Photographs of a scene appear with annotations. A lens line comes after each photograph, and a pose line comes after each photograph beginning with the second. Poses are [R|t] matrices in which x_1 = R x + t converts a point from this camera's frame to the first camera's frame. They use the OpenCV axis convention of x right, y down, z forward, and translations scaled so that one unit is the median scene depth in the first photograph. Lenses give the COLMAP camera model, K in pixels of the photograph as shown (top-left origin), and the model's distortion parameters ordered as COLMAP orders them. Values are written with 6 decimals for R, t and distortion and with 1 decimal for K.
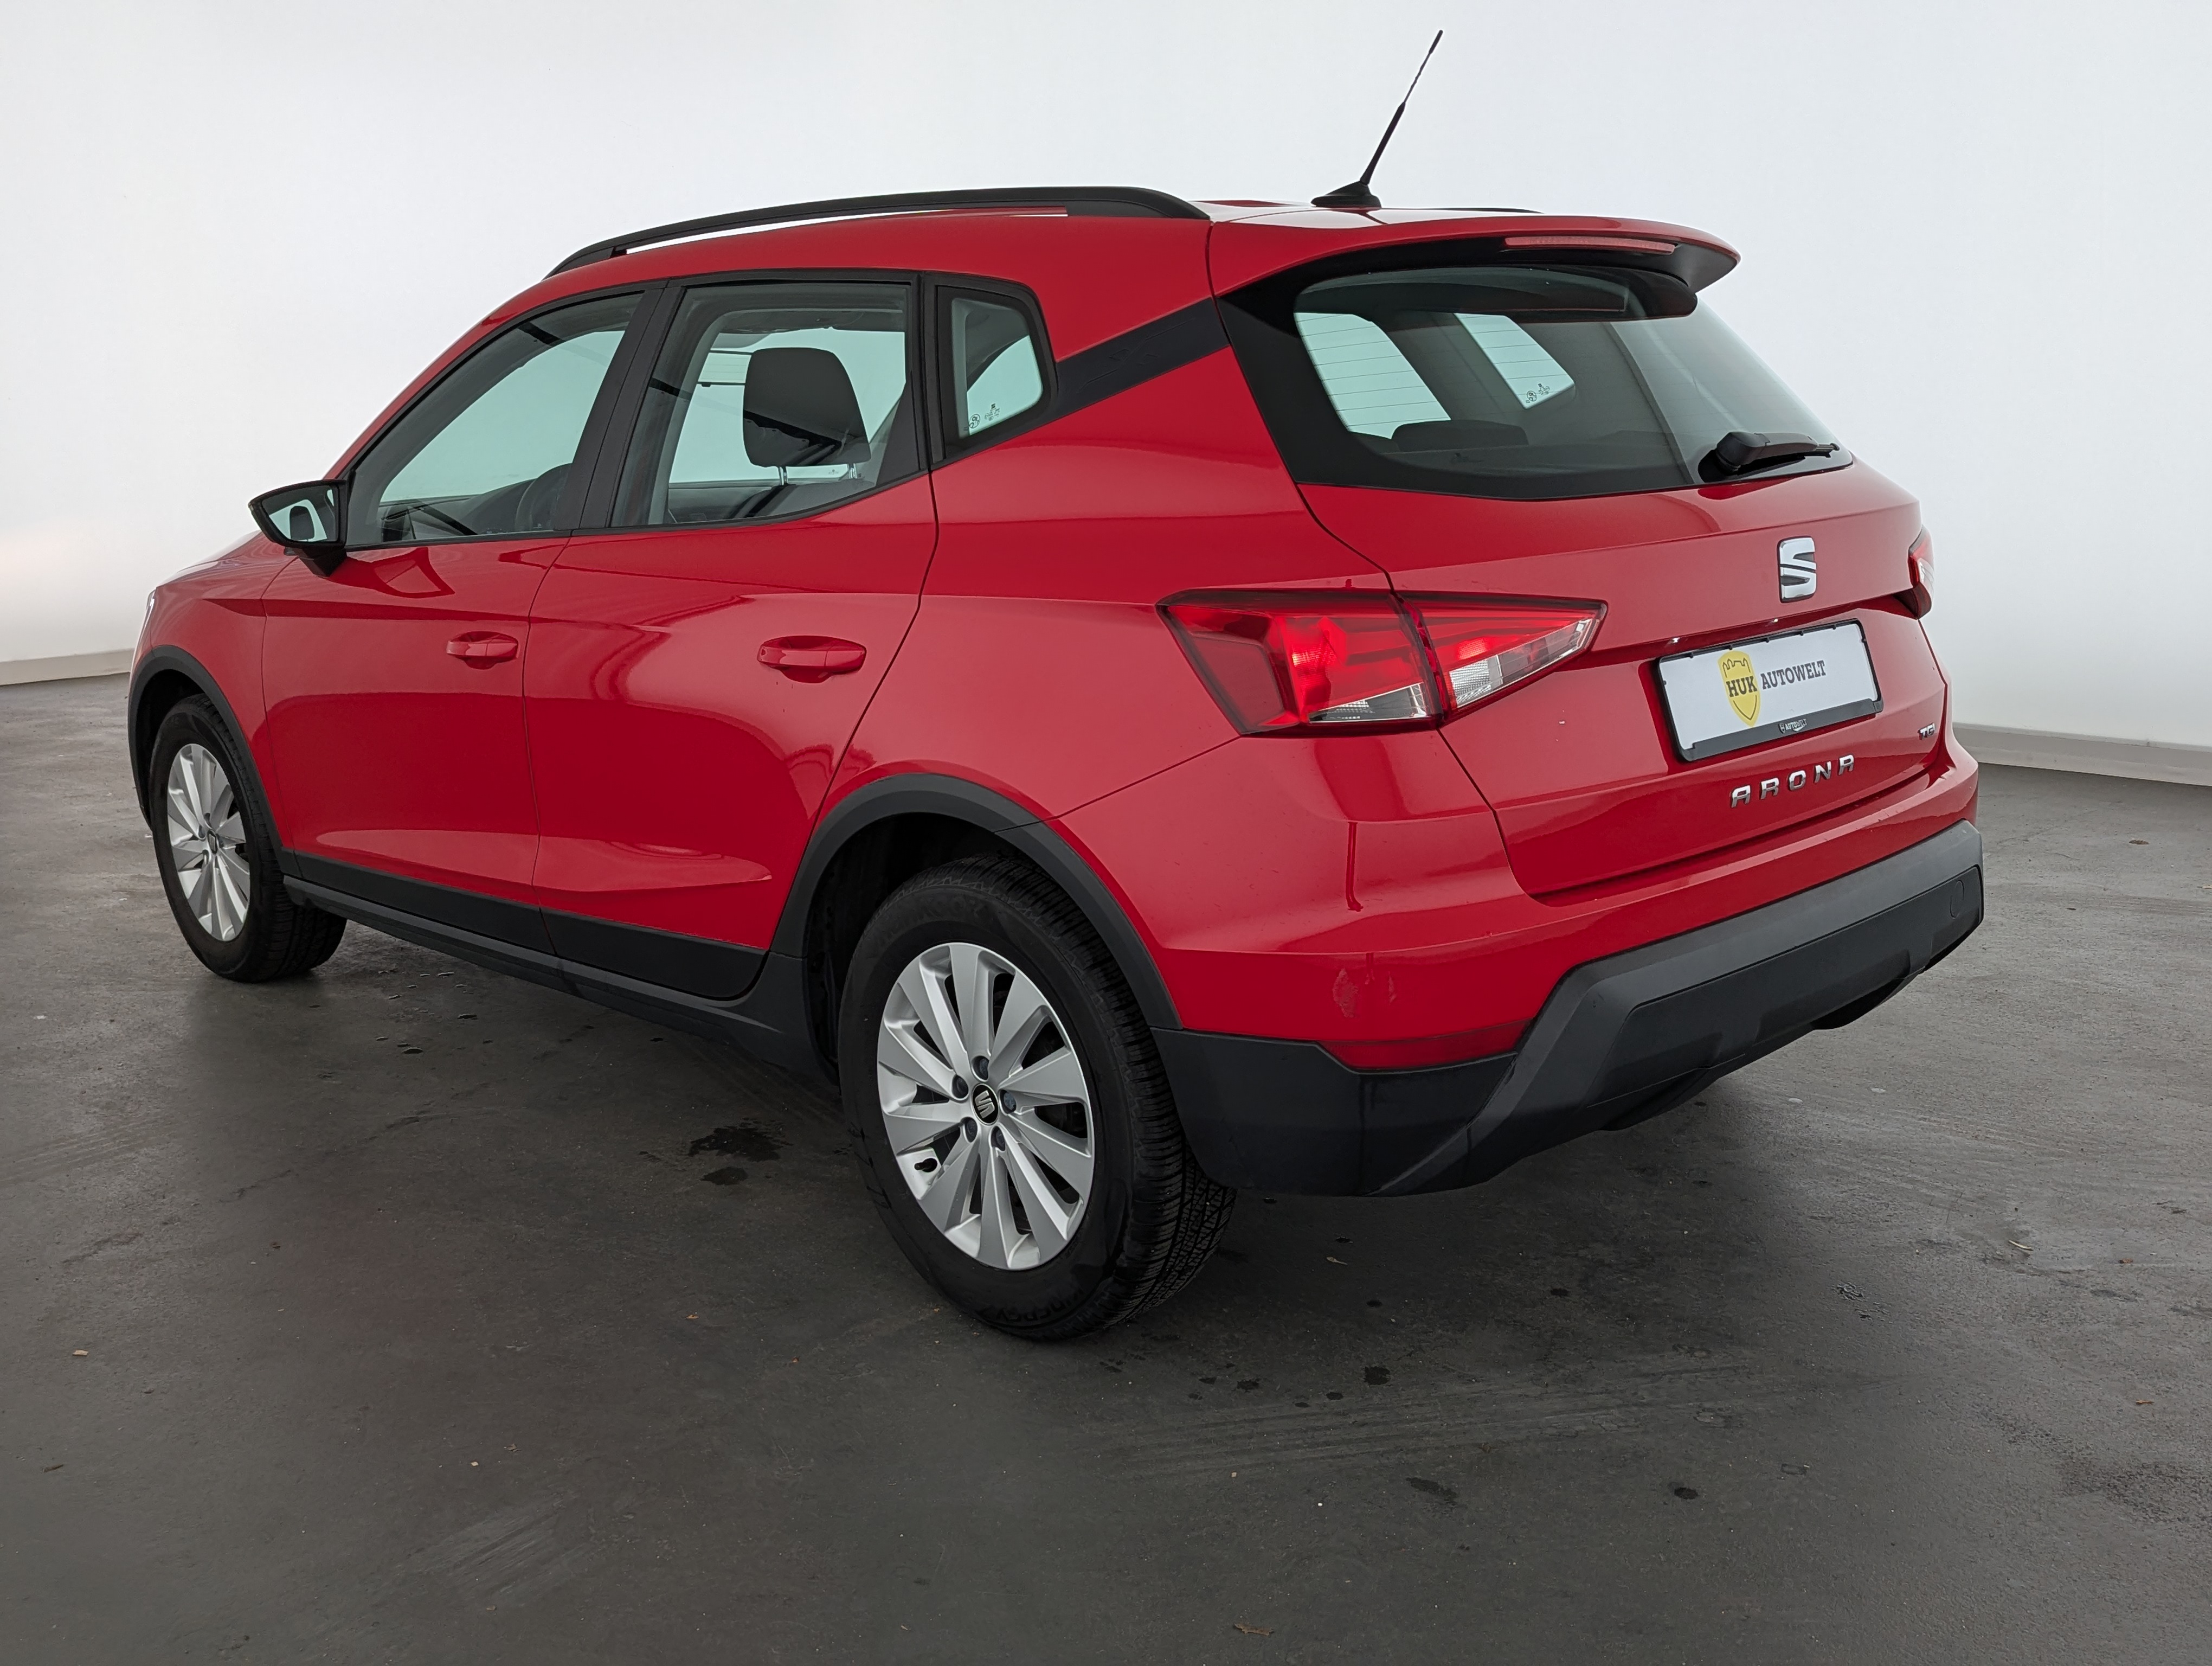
lens RADIAL K [[2046.2, 0, 1106.0], [0, 2046.2, 833.0], [0, 0, 1]] dist [0.015058, 0.000396]
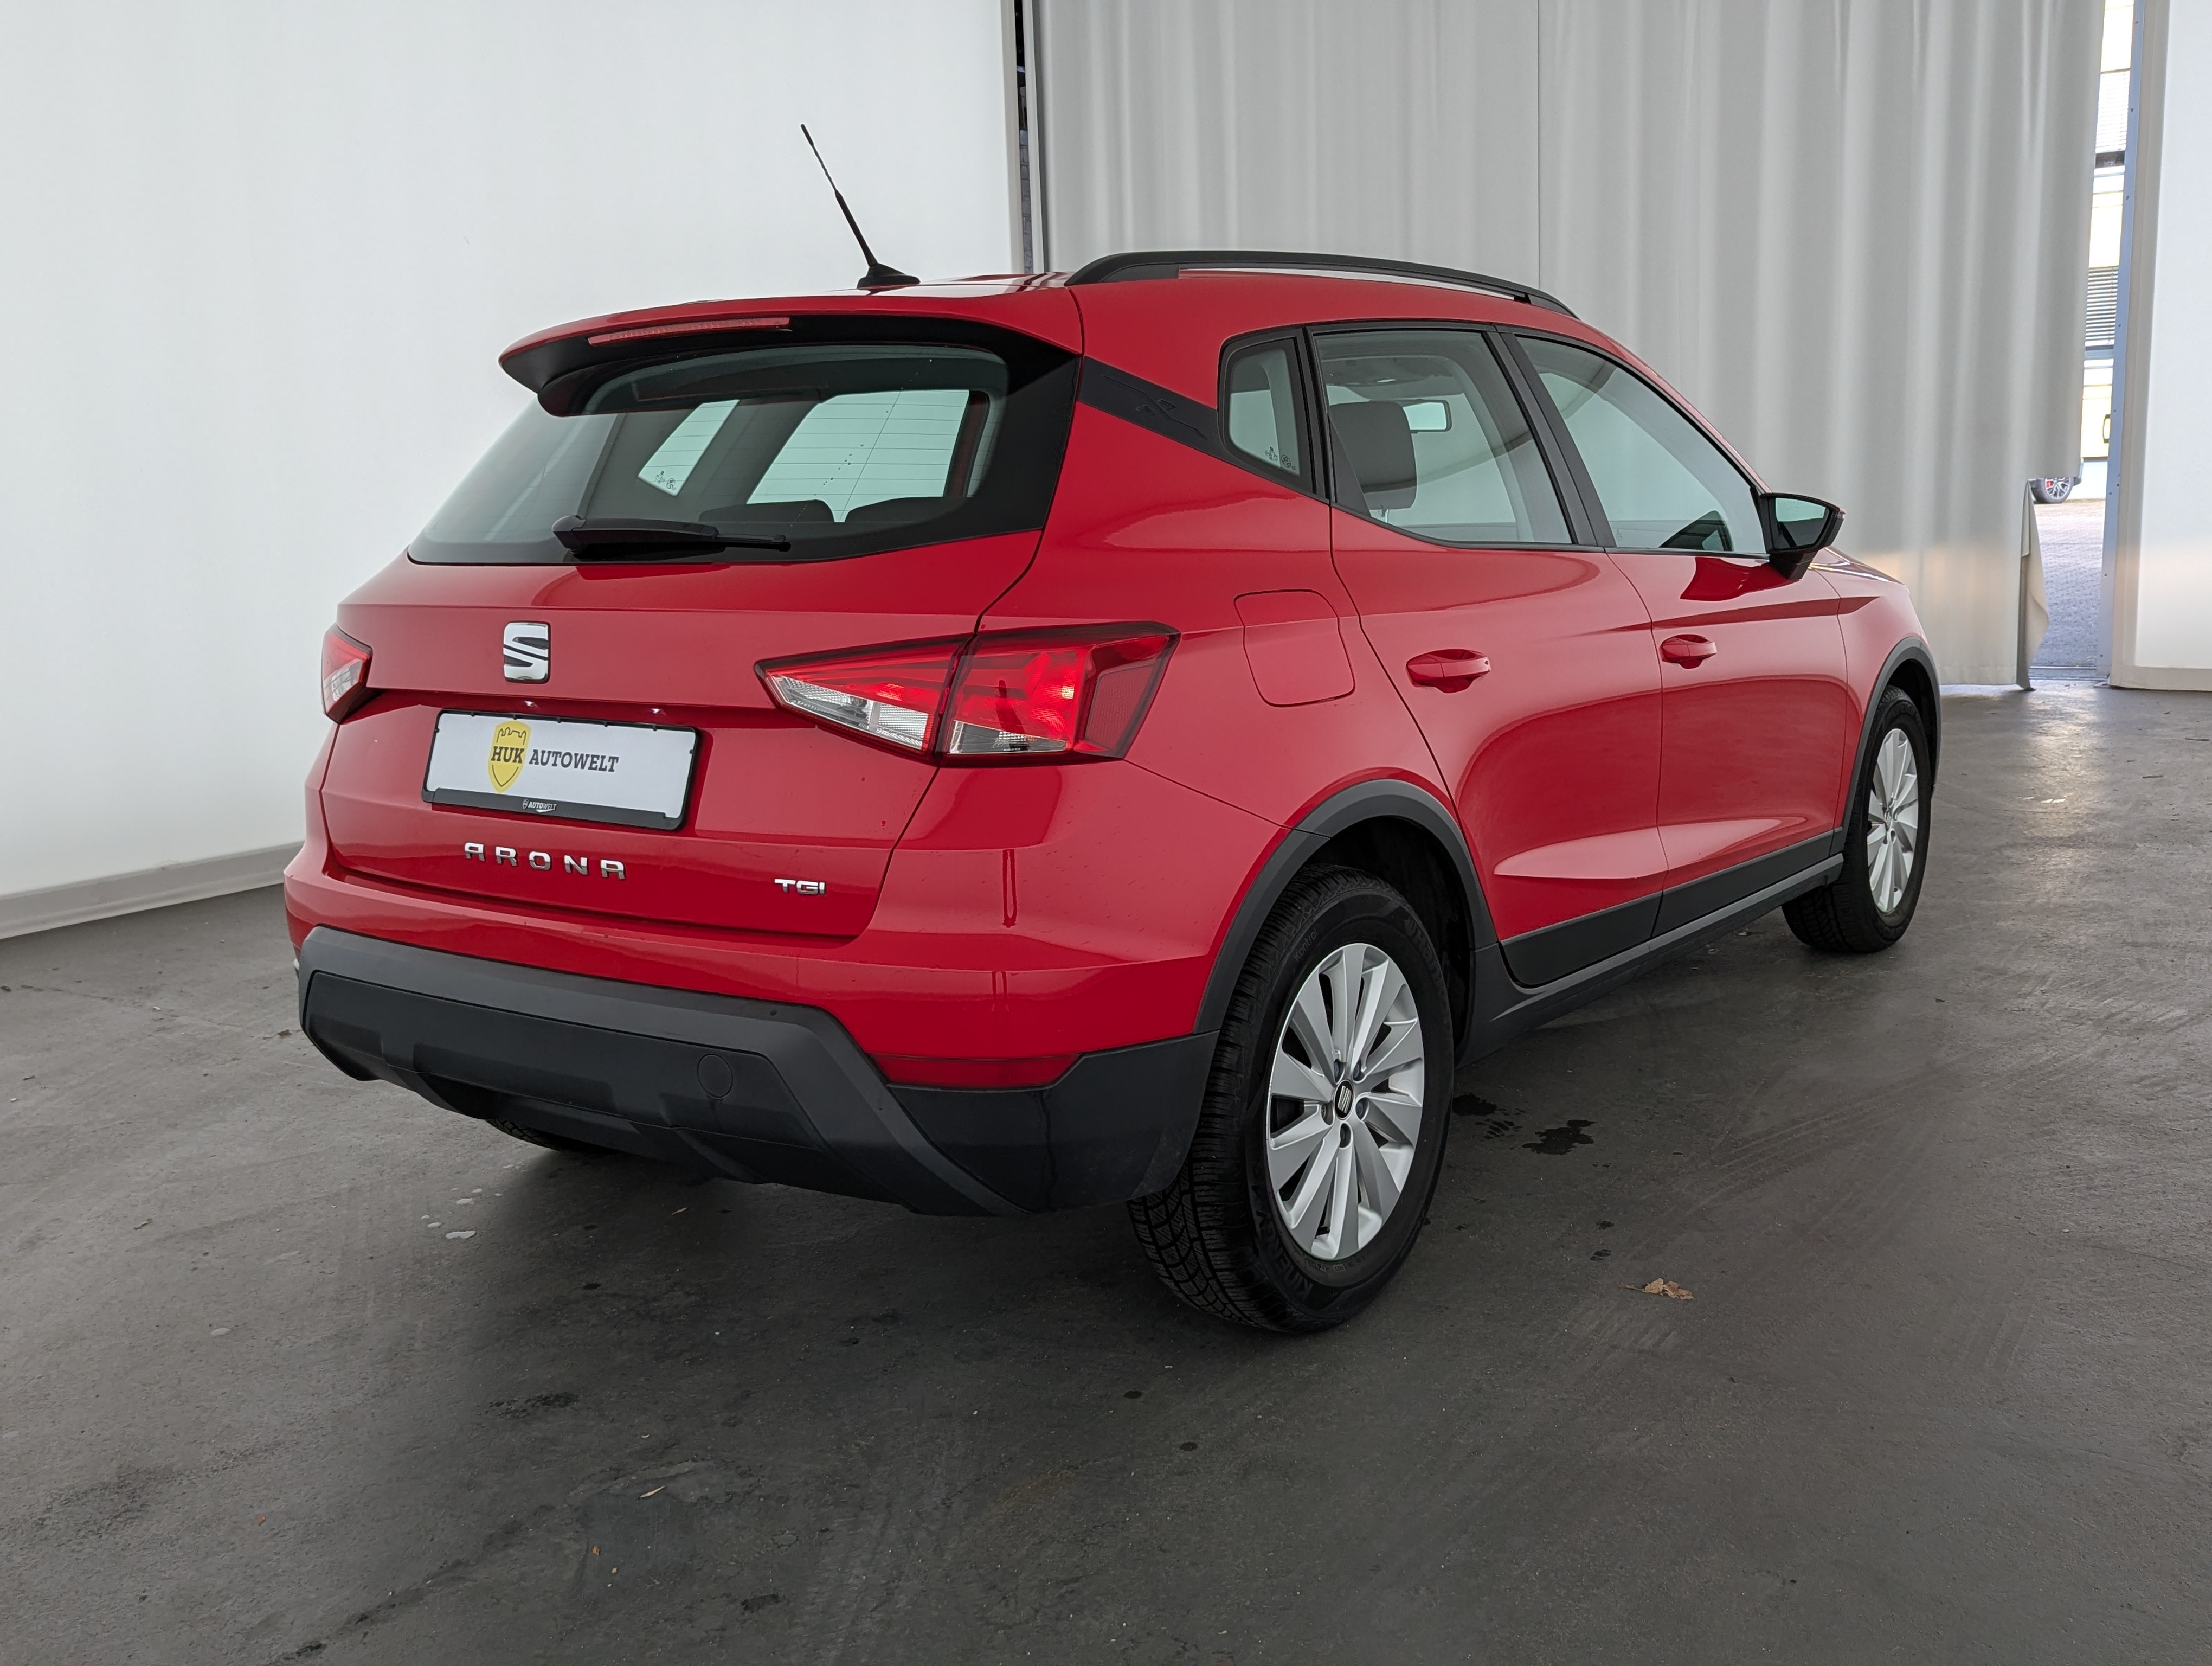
lens RADIAL K [[1949.3, 0, 1110.5], [0, 1949.3, 764.7], [0, 0, 1]] dist [0.121855, 0.001859]
pose [[0.166690, 0.170848, -0.971095, 1.343877], [-0.173434, 0.974599, 0.141695, -0.263165], [0.970636, 0.144801, 0.192087, 1.100529]]
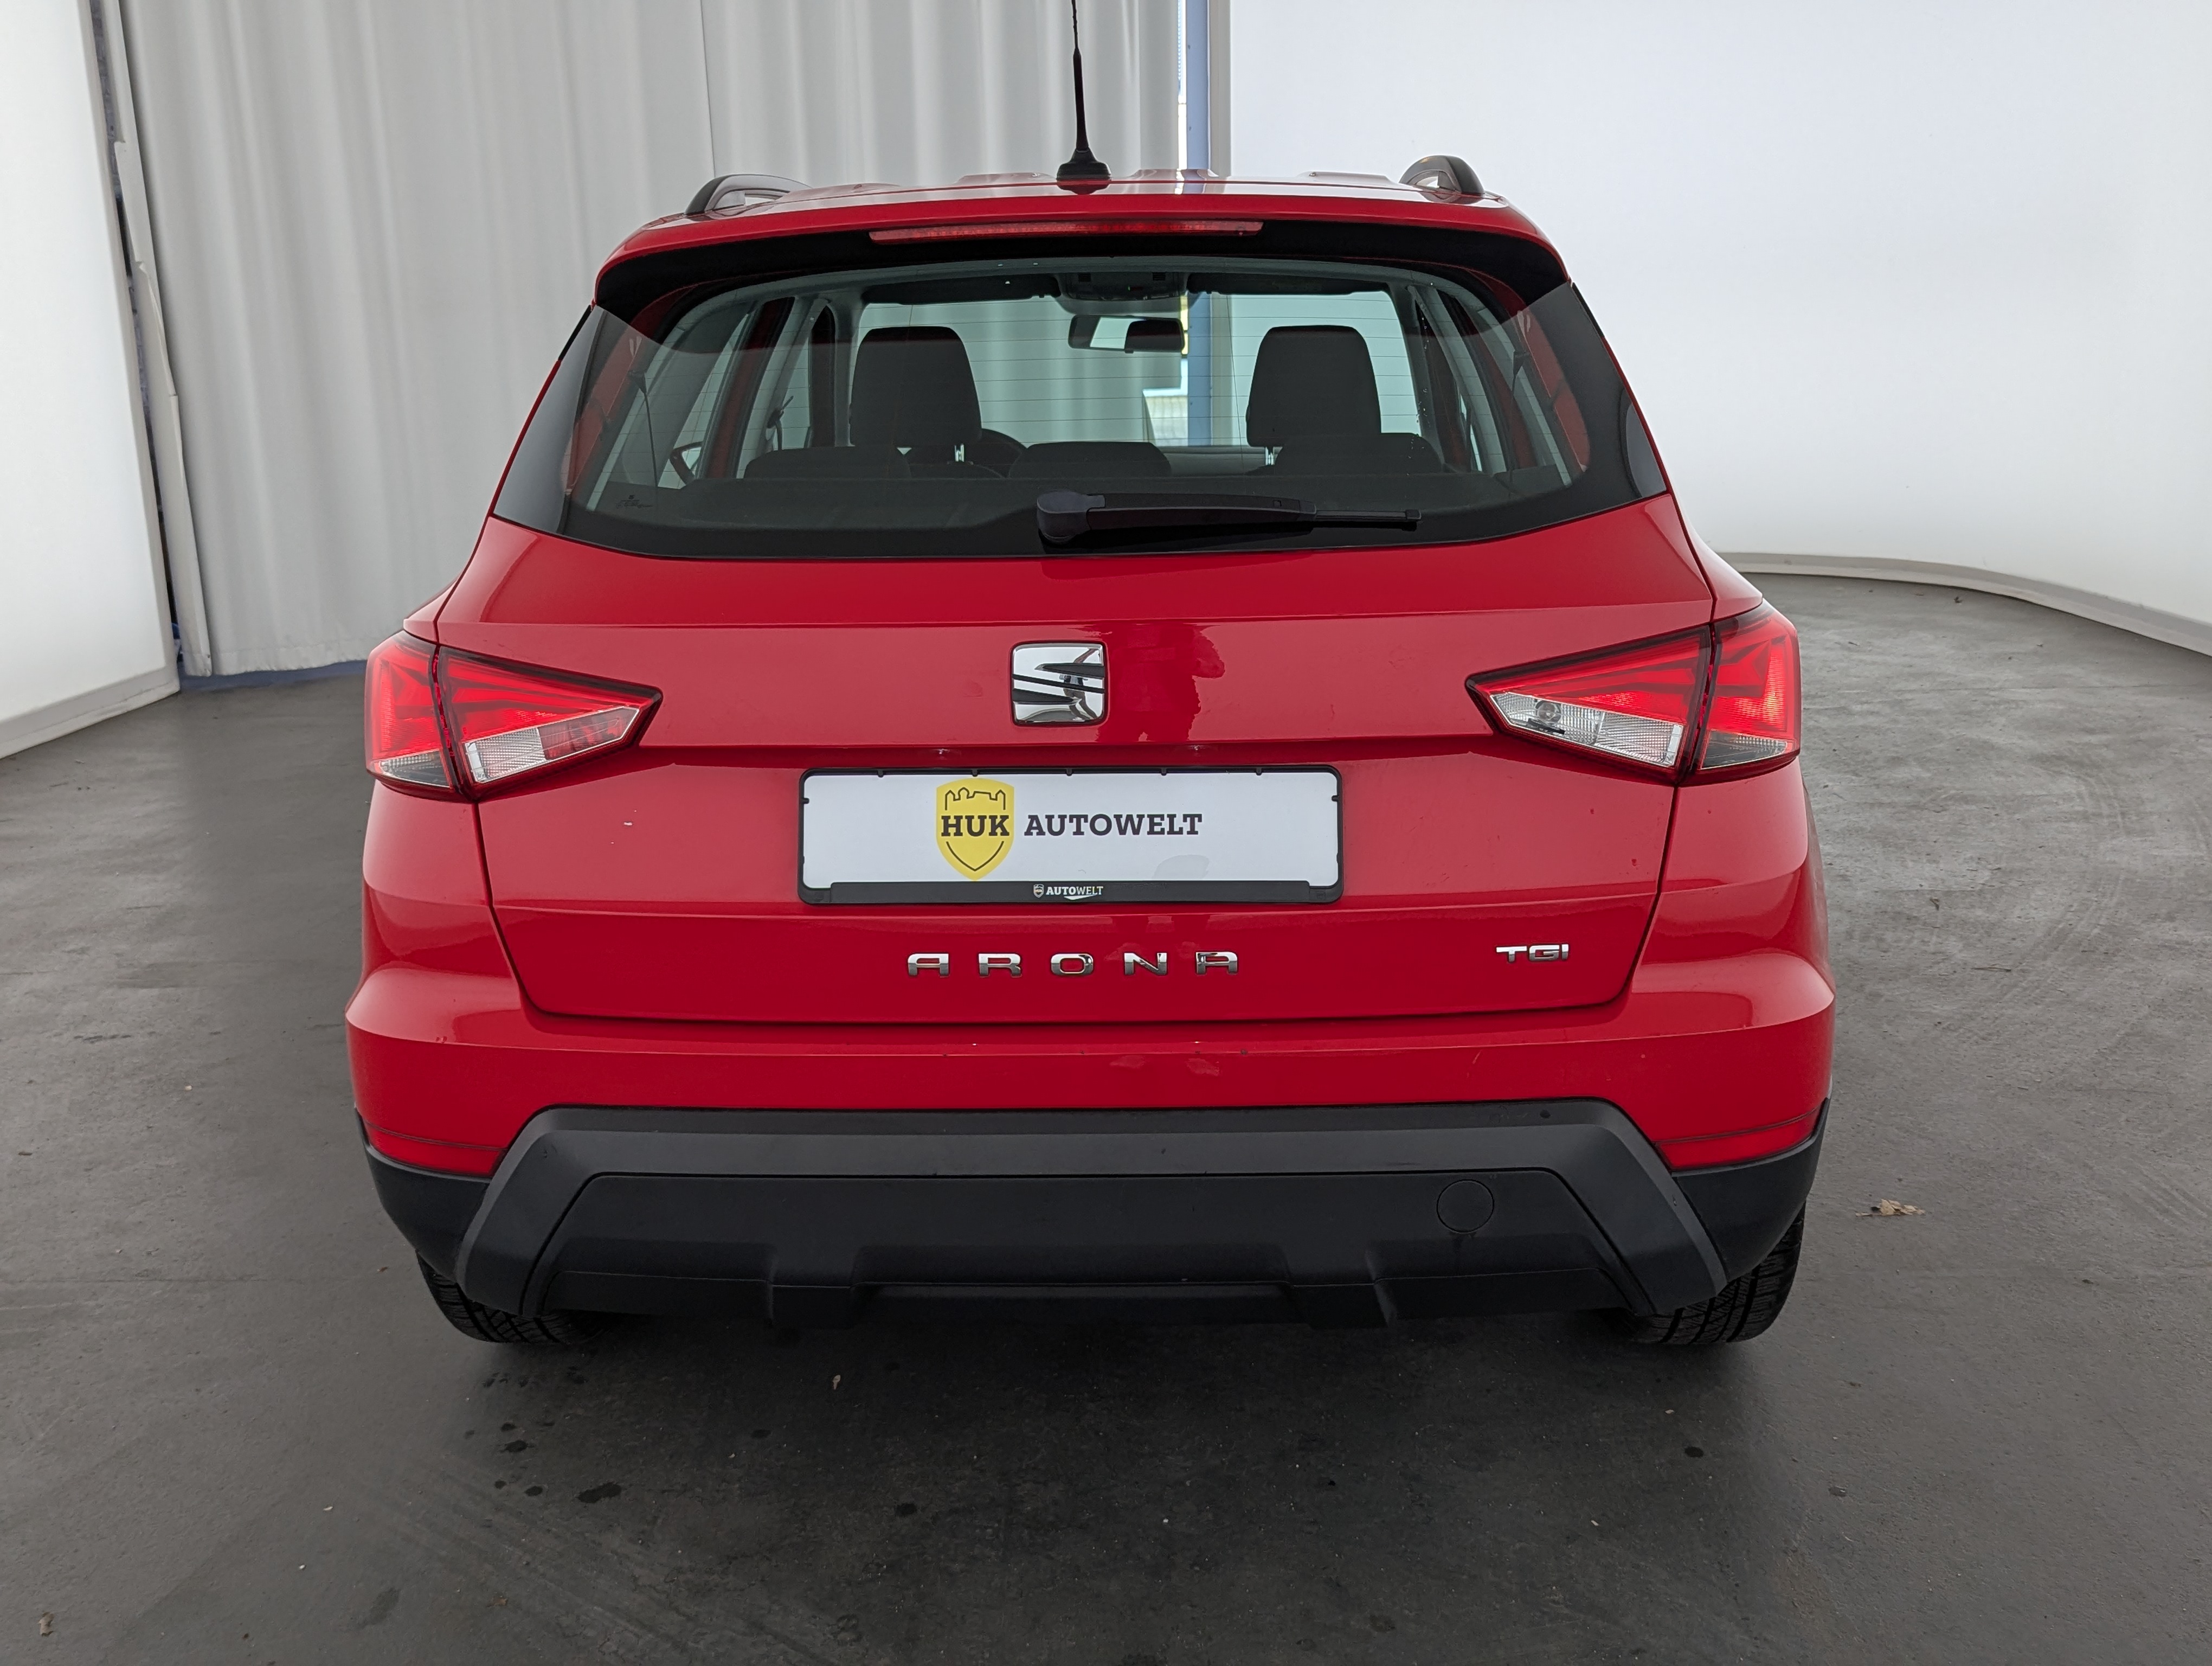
lens RADIAL K [[1905.8, 0, 1100.5], [0, 1905.8, 795.8], [0, 0, 1]] dist [0.174134, -0.000043]
pose [[0.679275, 0.180493, -0.711342, 0.842252], [-0.151682, 0.982885, 0.104549, -0.163157], [0.718038, 0.036880, 0.695027, 0.533921]]
